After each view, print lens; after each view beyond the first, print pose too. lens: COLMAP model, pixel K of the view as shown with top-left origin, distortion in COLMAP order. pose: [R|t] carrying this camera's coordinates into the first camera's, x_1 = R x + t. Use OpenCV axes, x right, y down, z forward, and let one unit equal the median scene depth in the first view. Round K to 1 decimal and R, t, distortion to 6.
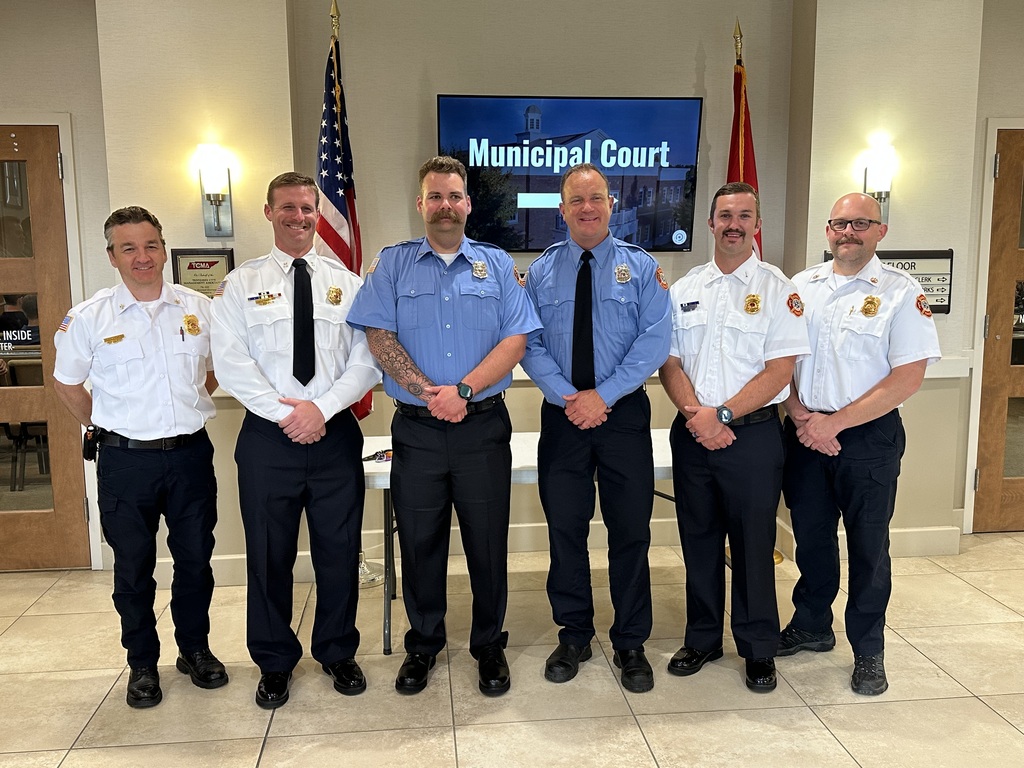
lens RADIAL K [[895.2, 0, 509.9], [0, 895.2, 376.0], [0, 0, 1]] dist [0.013728, 0.001704]
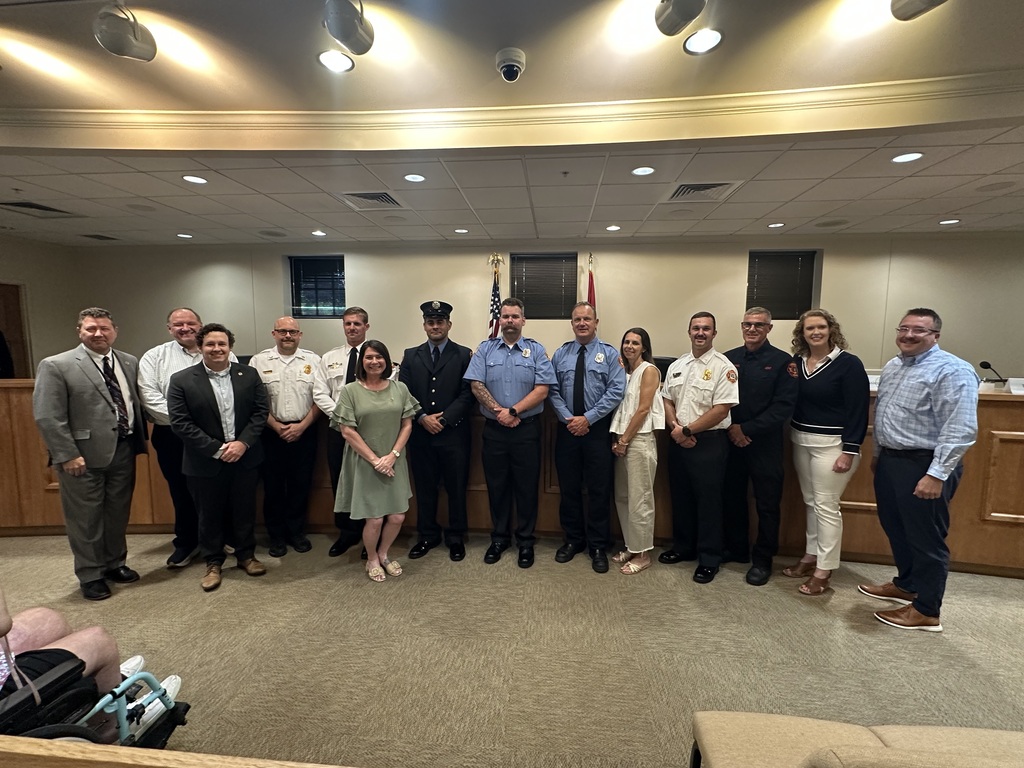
lens RADIAL K [[446.1, 0, 515.0], [0, 446.1, 384.5], [0, 0, 1]] dist [0.003111, 0.000308]
pose [[0.981150, 0.038610, -0.189351, 0.133387], [-0.047425, 0.997981, -0.042243, -0.002960], [0.187338, 0.050427, 0.981000, 0.006852]]
